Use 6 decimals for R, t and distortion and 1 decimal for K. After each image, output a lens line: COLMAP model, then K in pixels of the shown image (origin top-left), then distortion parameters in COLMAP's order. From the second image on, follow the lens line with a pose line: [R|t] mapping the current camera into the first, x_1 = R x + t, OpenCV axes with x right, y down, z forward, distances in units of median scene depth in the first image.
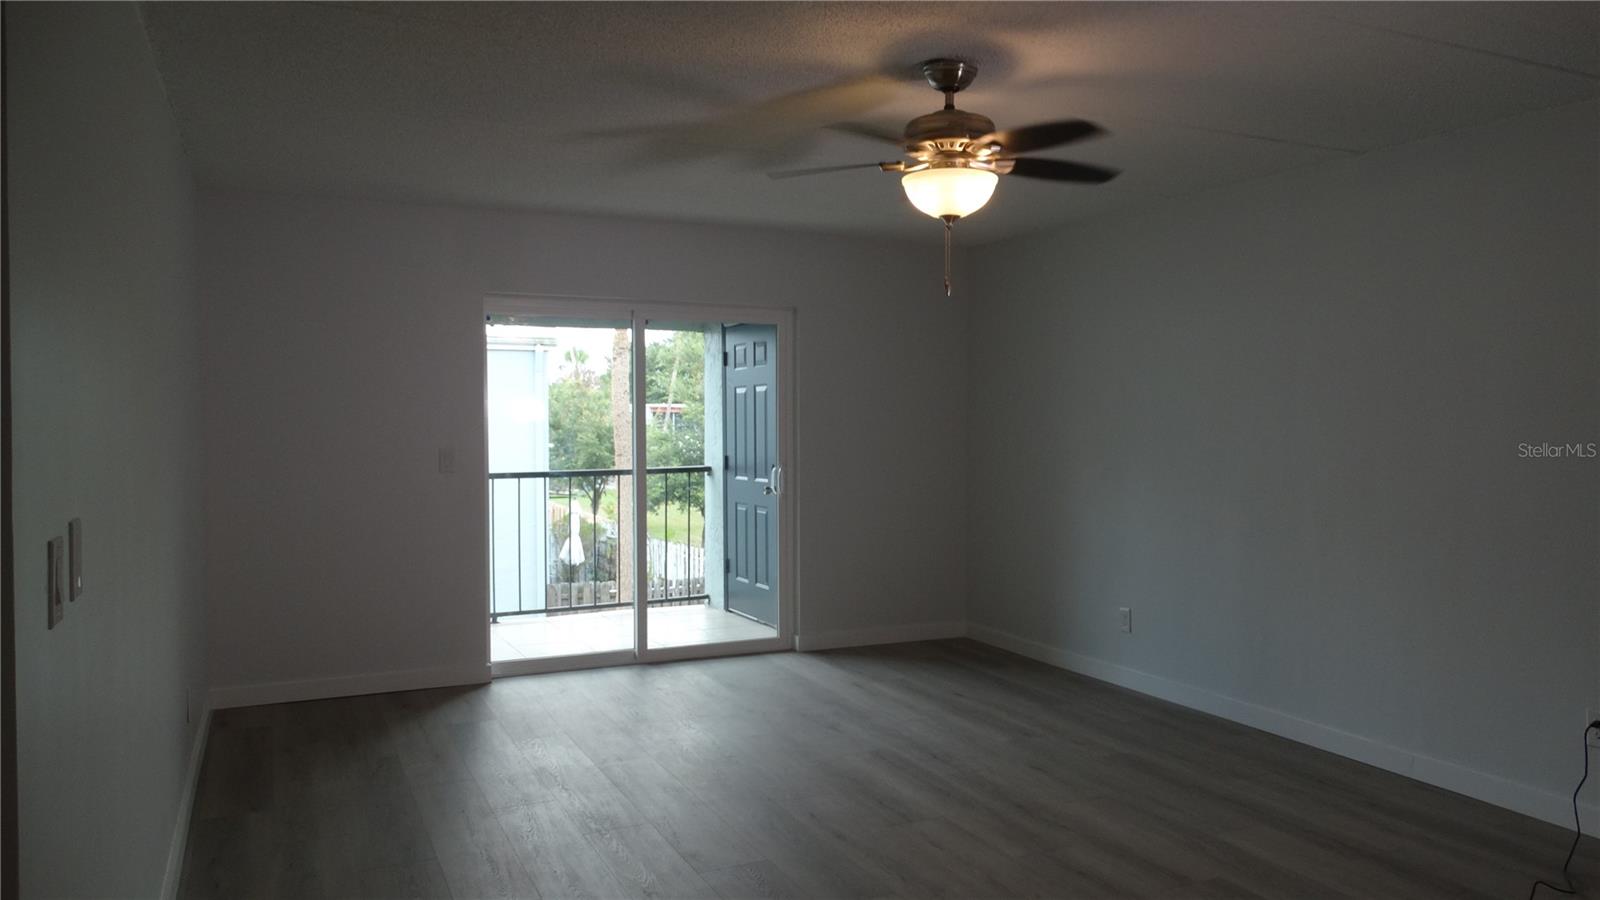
lens RADIAL K [[1116.4, 0, 785.4], [0, 1116.4, 457.9], [0, 0, 1]] dist [-0.009273, 0.007474]
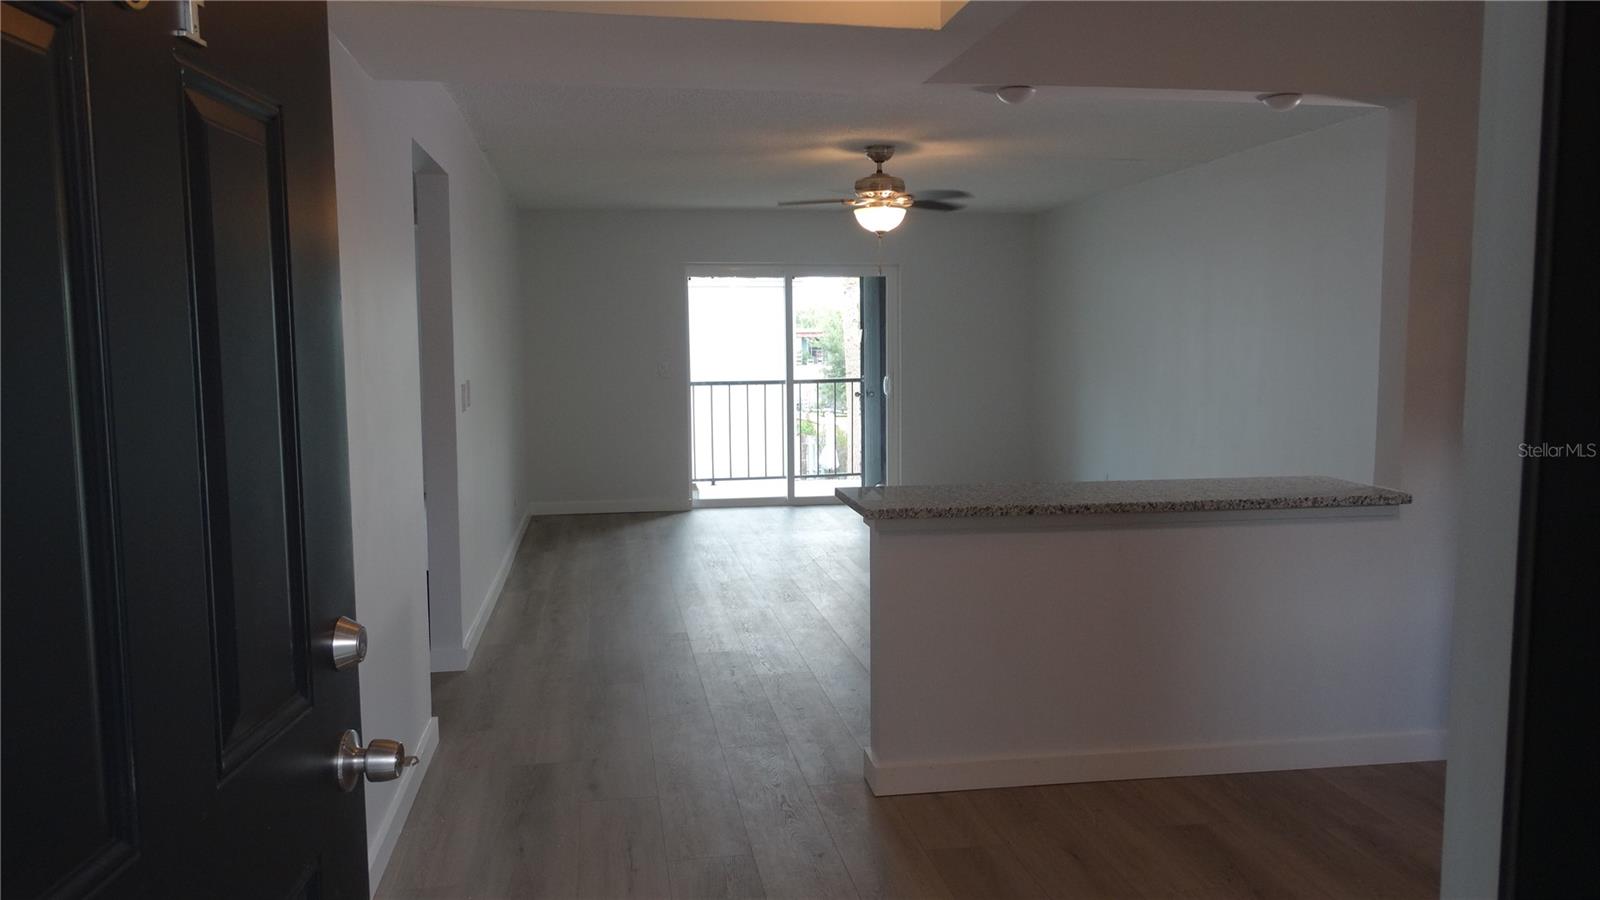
lens RADIAL K [[1116.4, 0, 807.1], [0, 1116.4, 445.2], [0, 0, 1]] dist [-0.009273, 0.007474]
pose [[0.964723, -0.002184, -0.263259, 0.354187], [0.018098, 0.998150, 0.058039, 0.015892], [0.262646, -0.060756, 0.962978, -0.561120]]
